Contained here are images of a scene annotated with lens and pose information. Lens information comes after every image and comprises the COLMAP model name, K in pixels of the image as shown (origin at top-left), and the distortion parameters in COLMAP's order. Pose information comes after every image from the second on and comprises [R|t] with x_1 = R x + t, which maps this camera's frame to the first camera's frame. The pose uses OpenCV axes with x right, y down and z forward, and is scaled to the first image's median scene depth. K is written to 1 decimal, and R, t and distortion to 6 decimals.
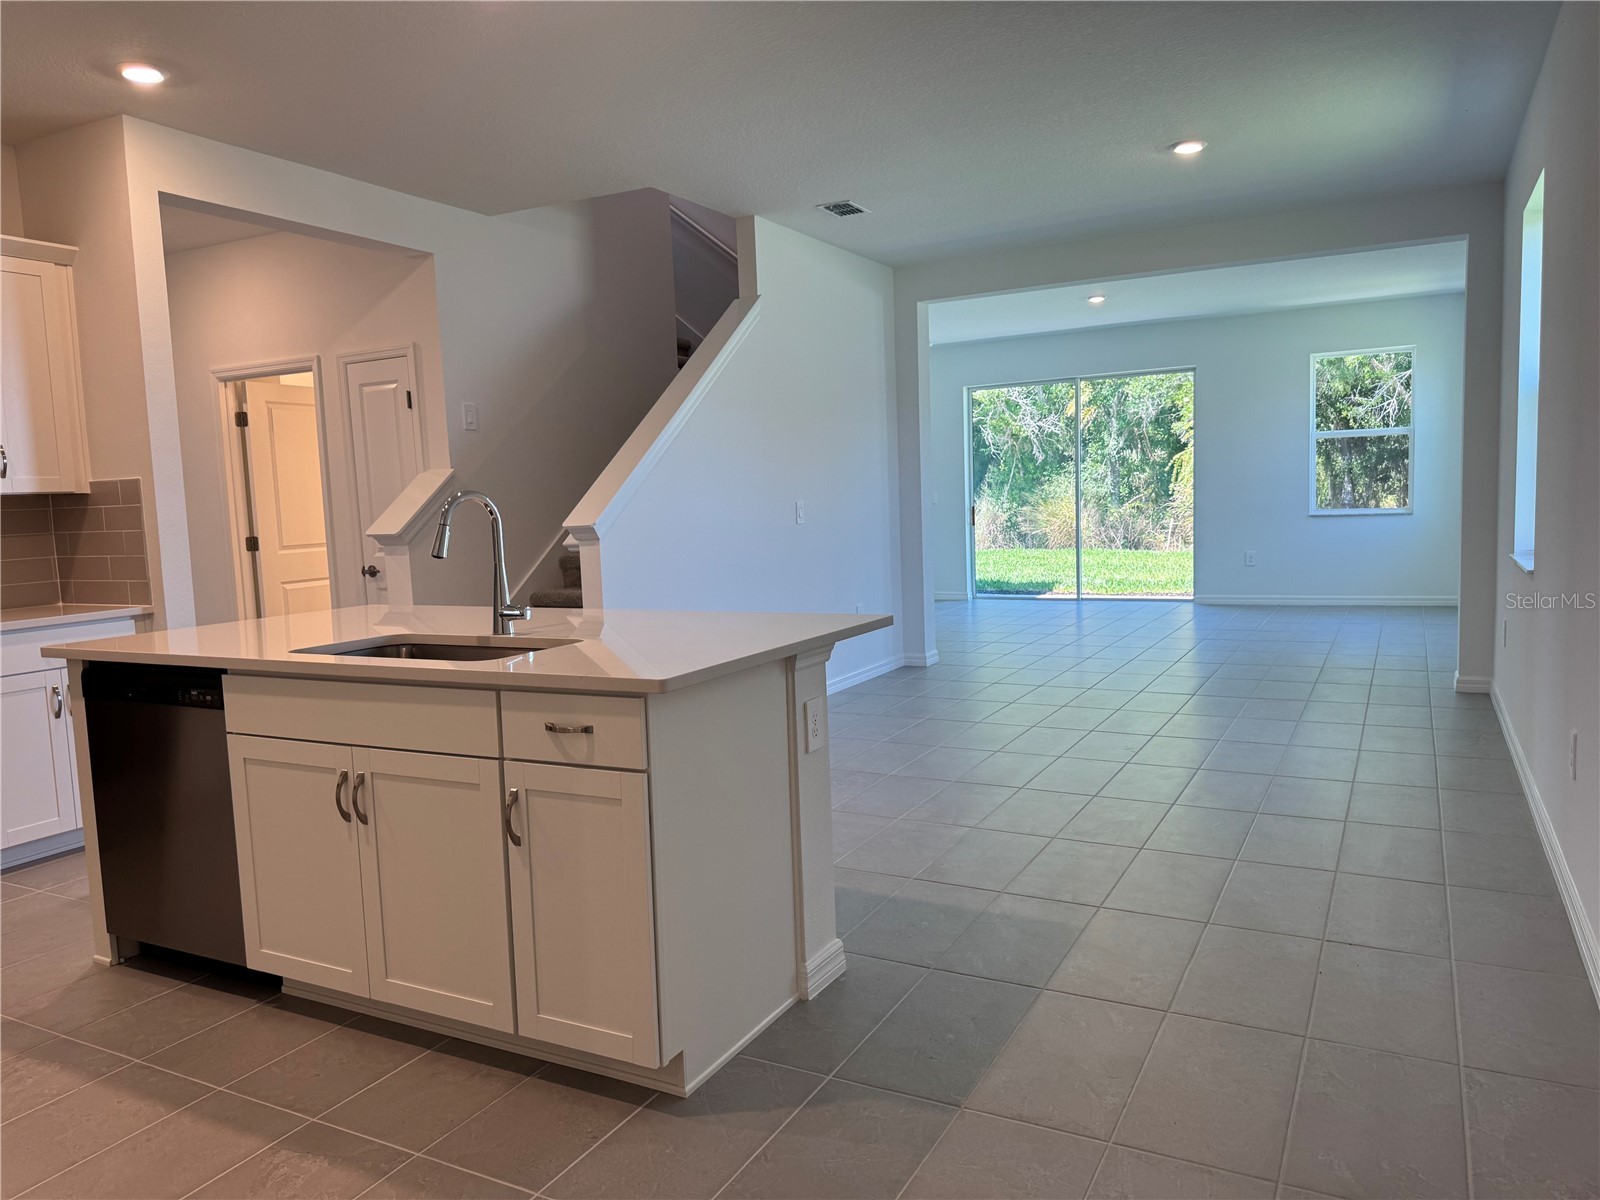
lens RADIAL K [[1136.9, 0, 800.0], [0, 1136.9, 600.0], [0, 0, 1]] dist [0.125531, -0.154540]
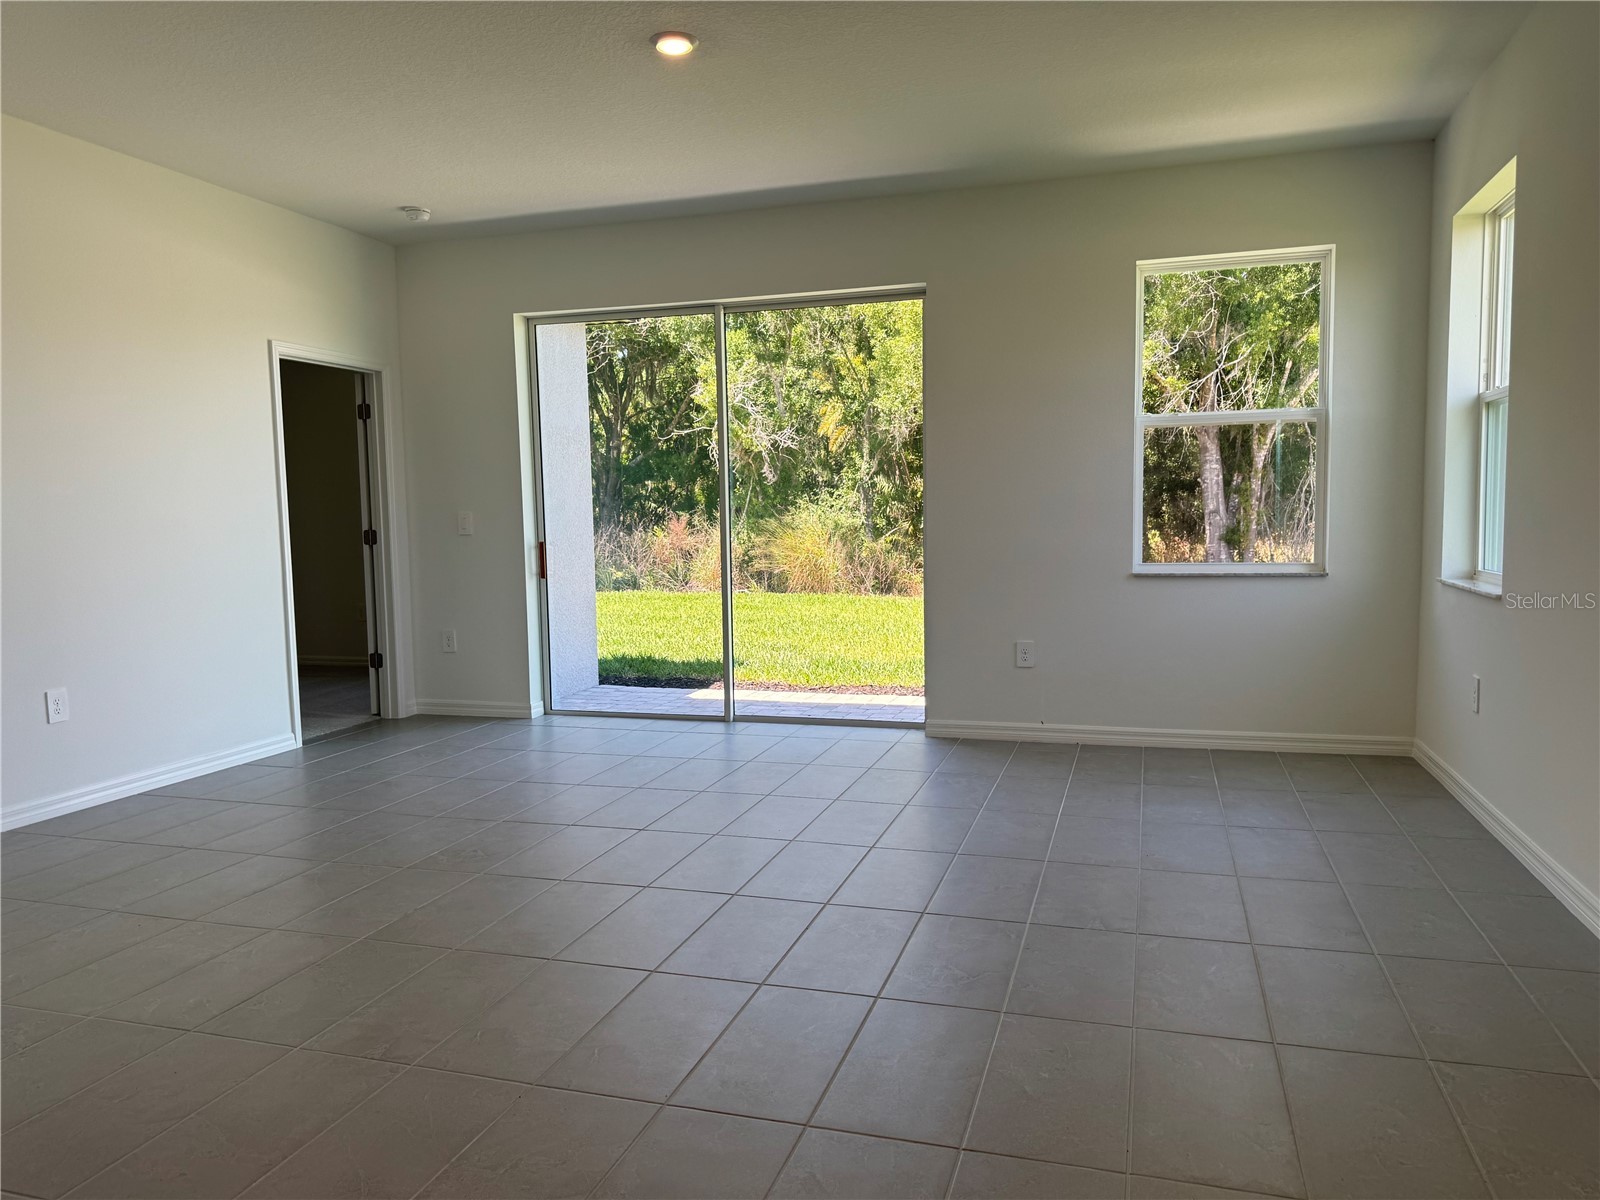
lens RADIAL K [[1136.9, 0, 800.0], [0, 1136.9, 600.0], [0, 0, 1]] dist [0.125531, -0.154540]
pose [[0.982402, 0.008375, 0.186591, 0.072757], [-0.004021, 0.999711, -0.023698, -0.017943], [-0.186735, 0.022531, 0.982152, 0.191984]]
